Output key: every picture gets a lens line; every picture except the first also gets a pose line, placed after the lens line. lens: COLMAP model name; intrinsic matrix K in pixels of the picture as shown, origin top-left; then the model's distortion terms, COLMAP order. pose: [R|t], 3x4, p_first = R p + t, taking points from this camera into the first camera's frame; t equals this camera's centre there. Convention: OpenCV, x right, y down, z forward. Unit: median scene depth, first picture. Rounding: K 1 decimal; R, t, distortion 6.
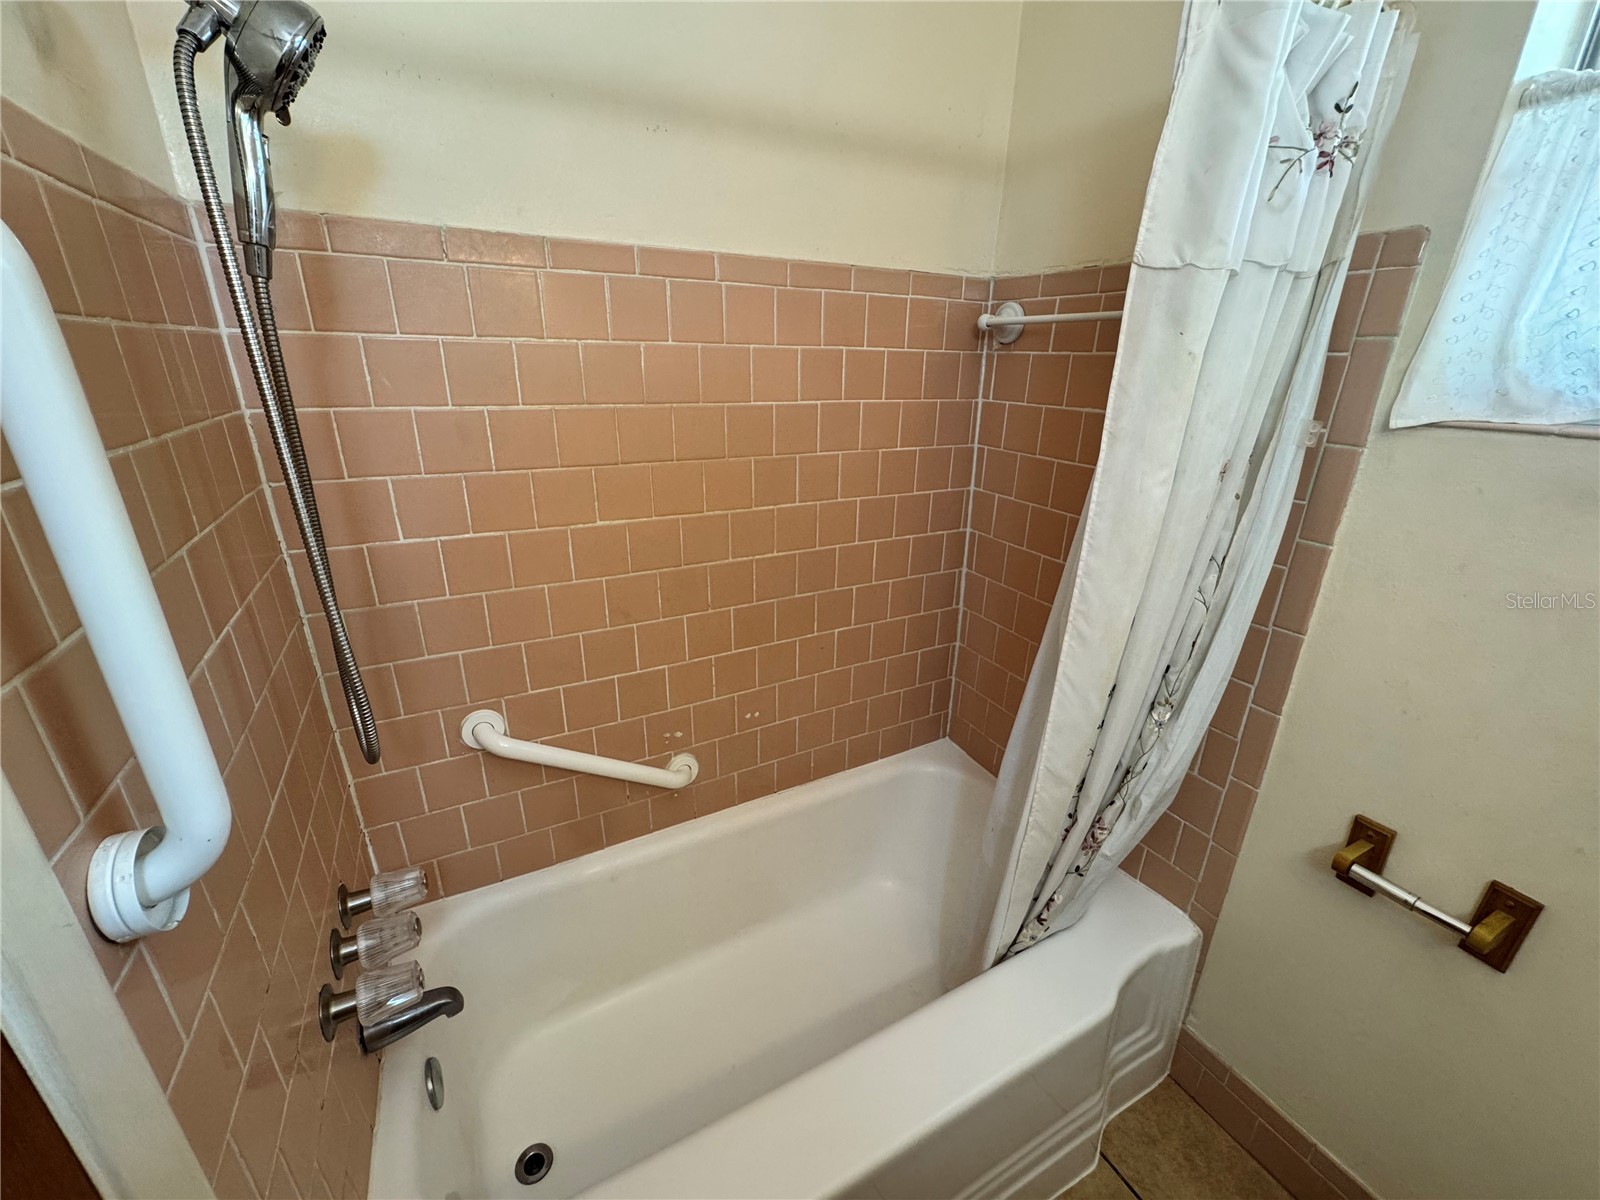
lens RADIAL K [[642.2, 0, 796.7], [0, 642.2, 599.2], [0, 0, 1]] dist [-0.004399, 0.000834]
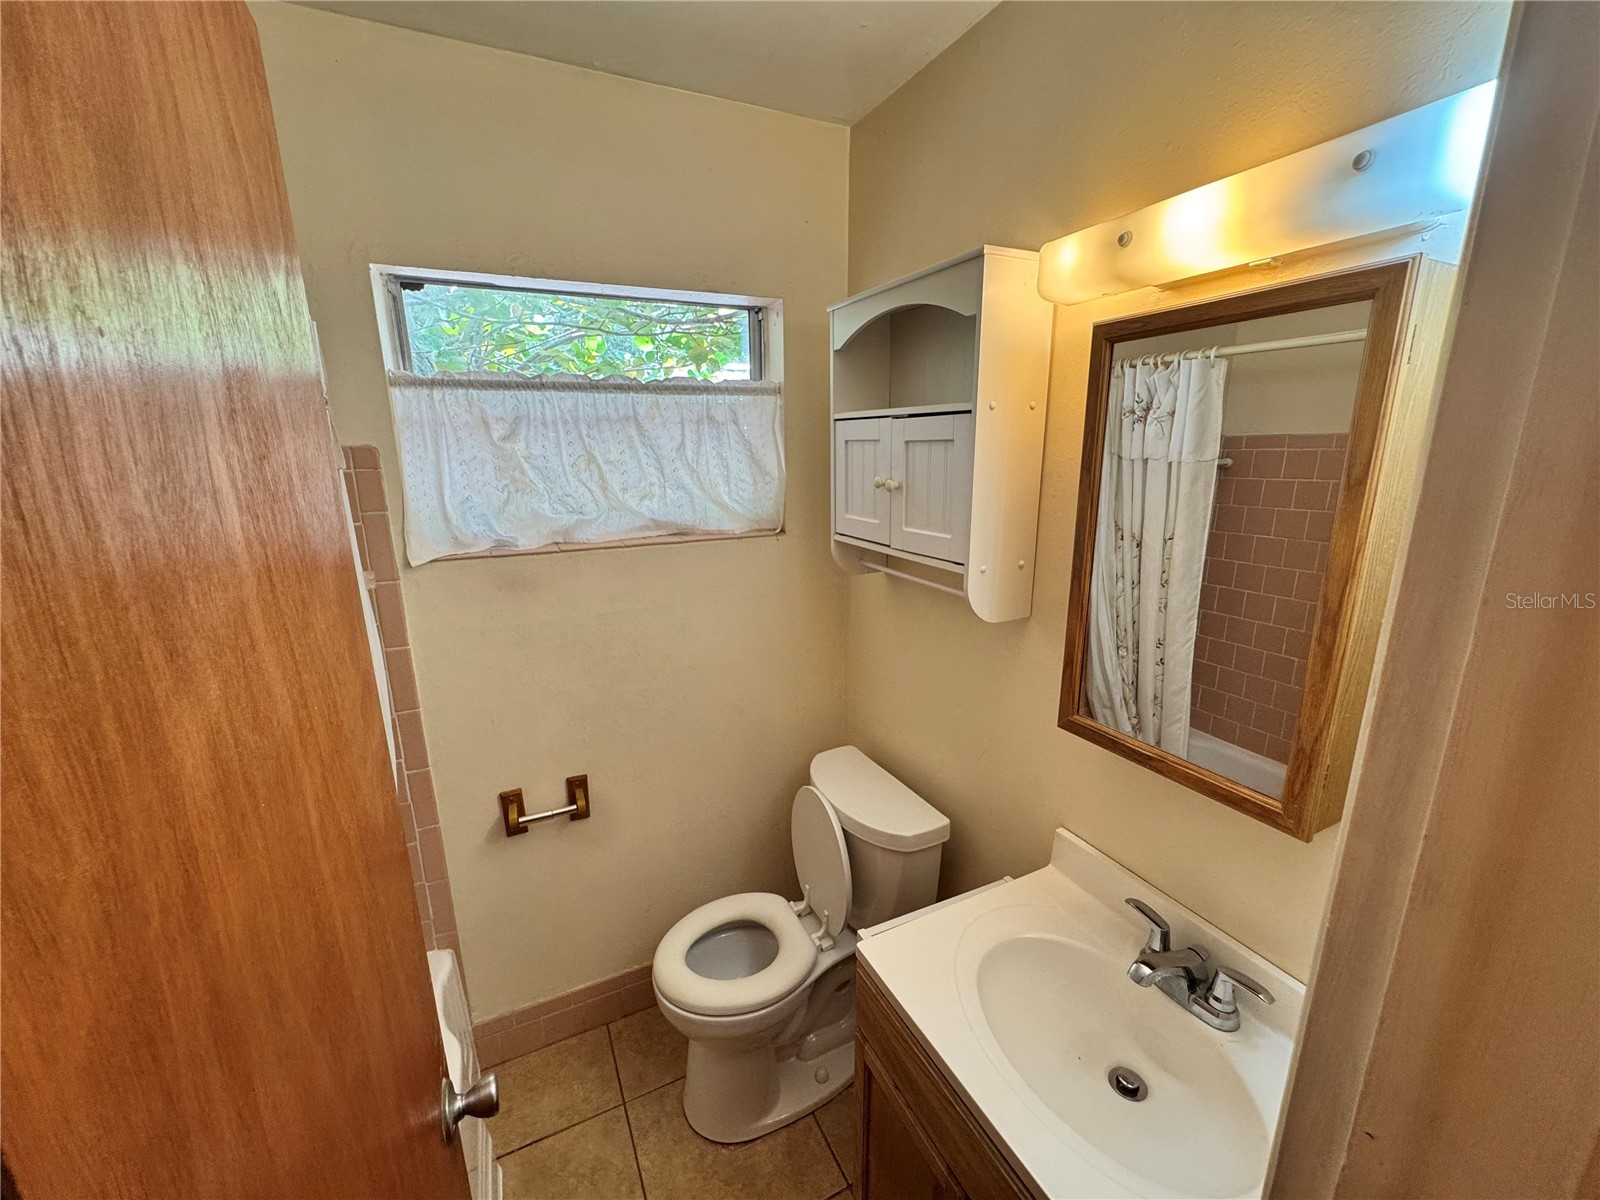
lens RADIAL K [[642.2, 0, 801.4], [0, 642.2, 600.2], [0, 0, 1]] dist [-0.004399, 0.000834]
pose [[0.030780, -0.248202, 0.968219, -0.557983], [0.357086, 0.907483, 0.221280, -0.195754], [-0.933564, 0.338927, 0.116561, -0.035374]]
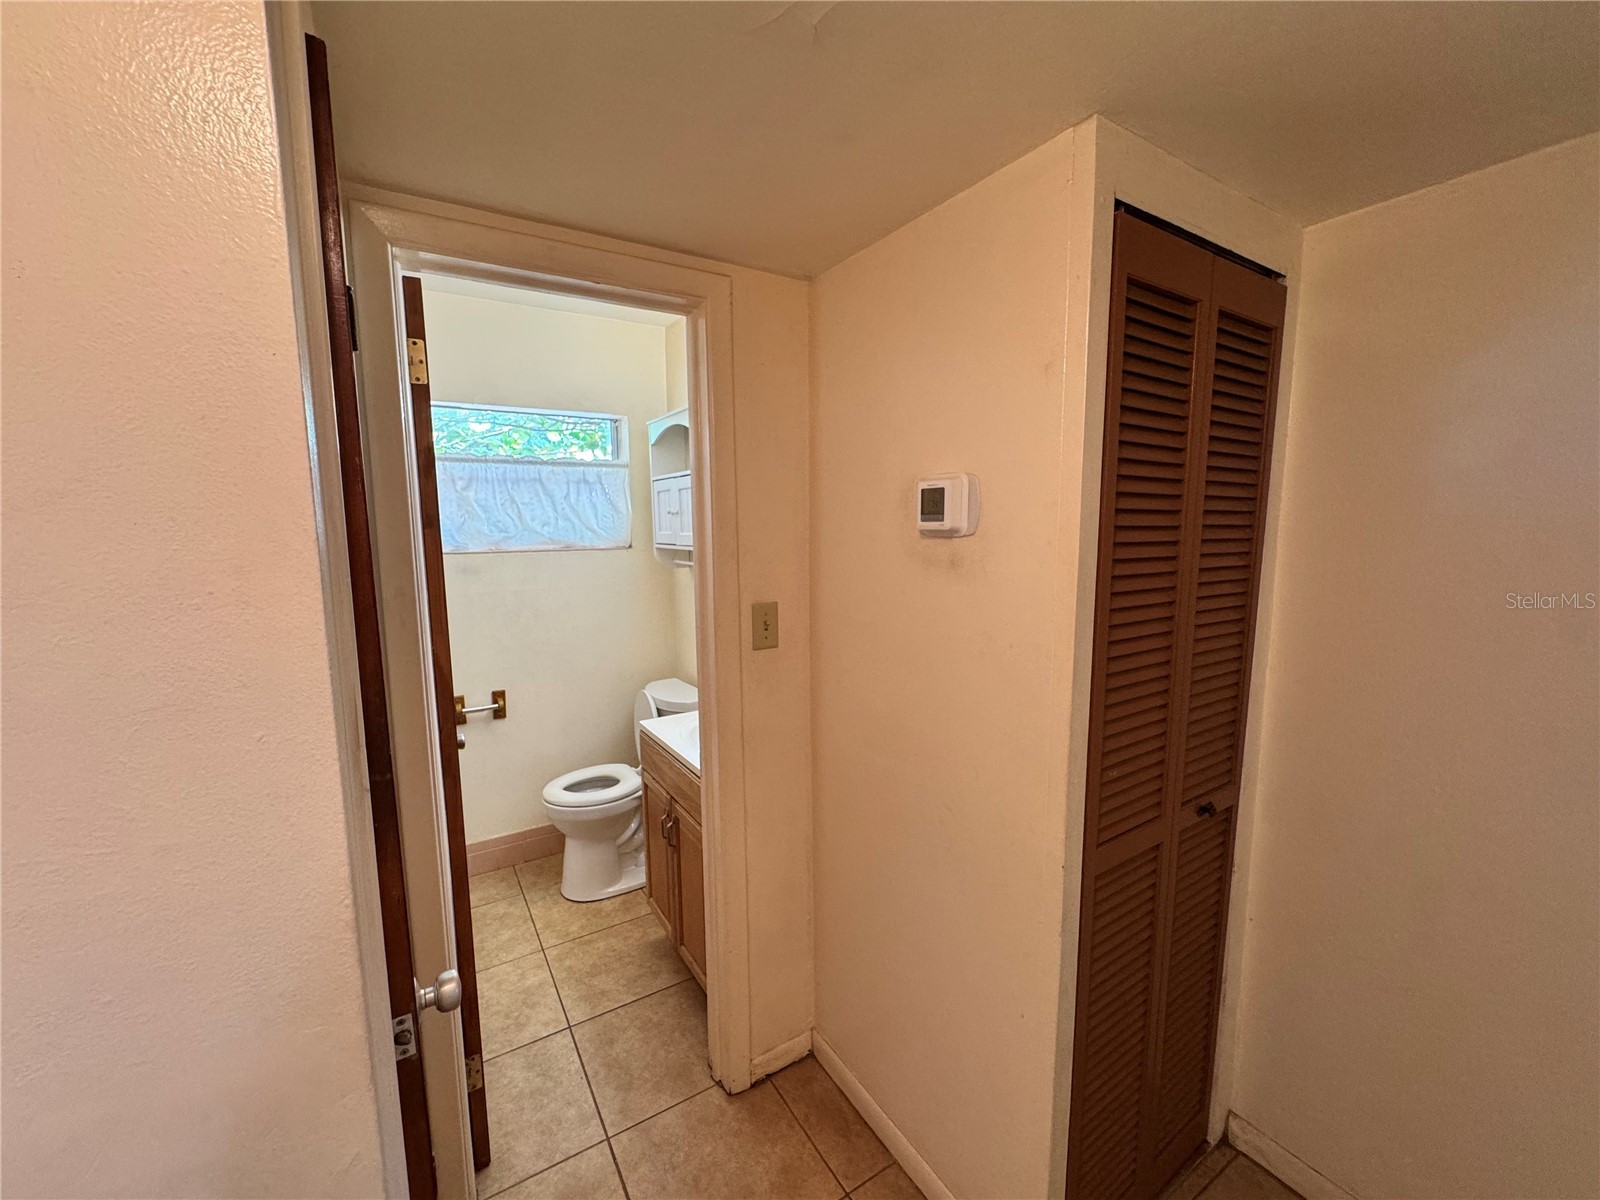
lens RADIAL K [[642.2, 0, 804.9], [0, 642.2, 598.6], [0, 0, 1]] dist [-0.004399, 0.000834]
pose [[-0.083100, -0.122887, 0.988935, -2.012262], [0.356629, 0.922979, 0.144658, 0.123035], [-0.930543, 0.364704, -0.032875, -0.460947]]
